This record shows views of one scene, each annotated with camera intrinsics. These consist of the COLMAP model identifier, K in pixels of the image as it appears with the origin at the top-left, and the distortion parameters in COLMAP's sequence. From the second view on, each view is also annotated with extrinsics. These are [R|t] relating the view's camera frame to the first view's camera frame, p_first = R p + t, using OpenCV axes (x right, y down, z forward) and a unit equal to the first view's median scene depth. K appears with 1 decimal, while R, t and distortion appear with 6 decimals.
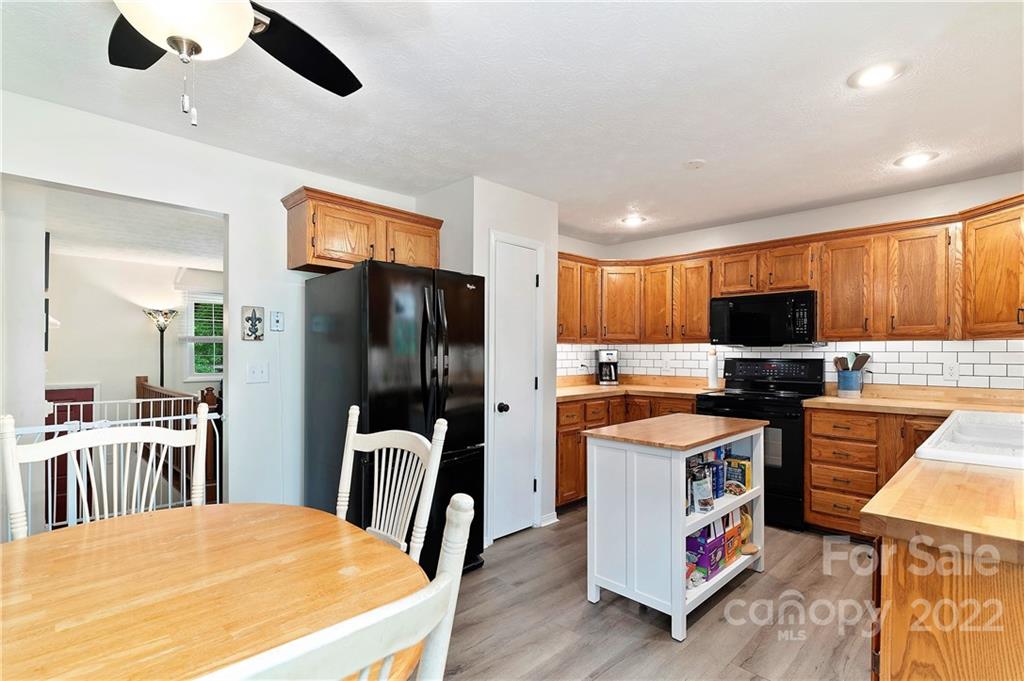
lens RADIAL K [[494.6, 0, 512.6], [0, 494.6, 352.2], [0, 0, 1]] dist [0.000293, 0.000273]
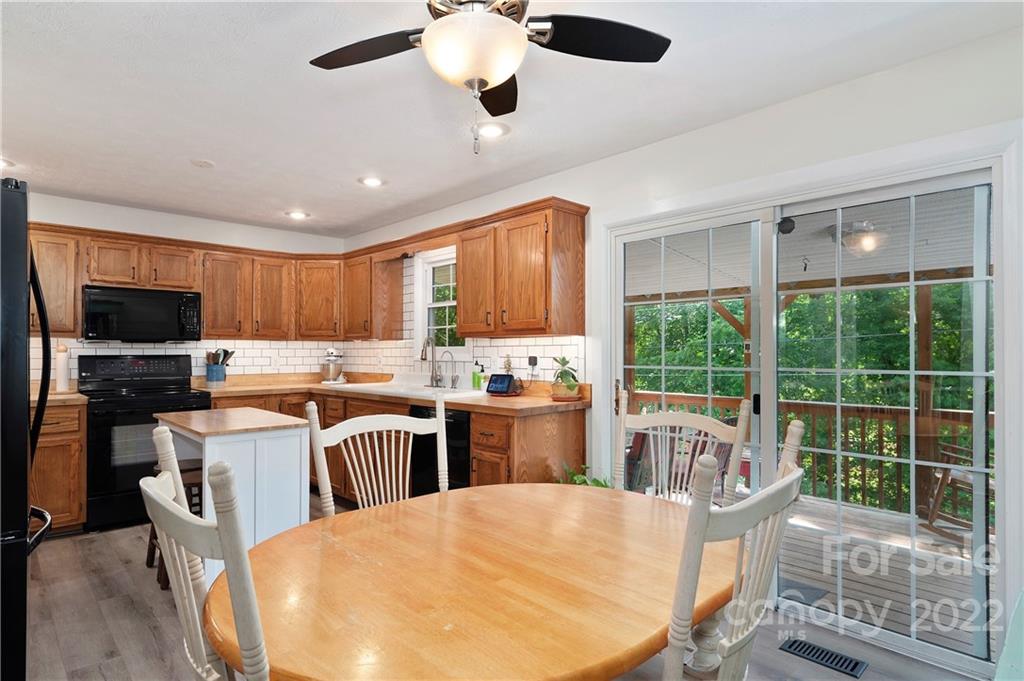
lens RADIAL K [[548.0, 0, 512.0], [0, 548.0, 340.5], [0, 0, 1]] dist [0.002543, 0.000444]
pose [[0.017016, 0.021065, 0.999633, -0.618665], [0.001334, 0.999777, -0.021091, 0.009044], [-0.999854, 0.001693, 0.016984, 0.287962]]
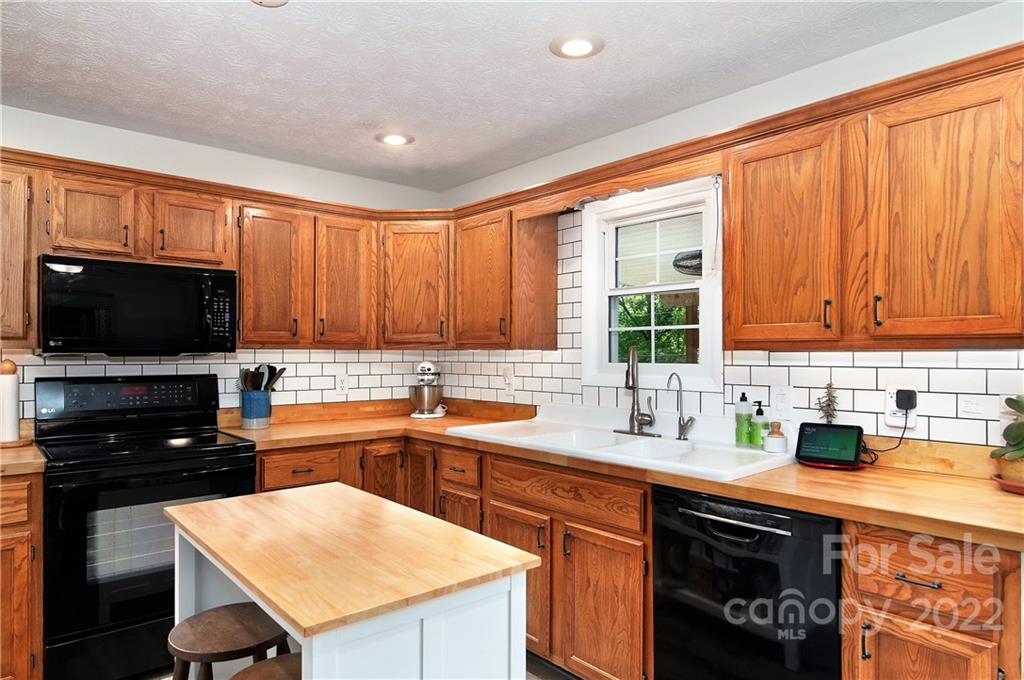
lens RADIAL K [[621.6, 0, 510.1], [0, 621.6, 343.4], [0, 0, 1]] dist [0.002067, -0.000710]
pose [[0.068980, 0.016968, 0.997474, -0.193451], [-0.001089, 0.999856, -0.016933, -0.015807], [-0.997617, 0.000081, 0.068989, 0.590902]]
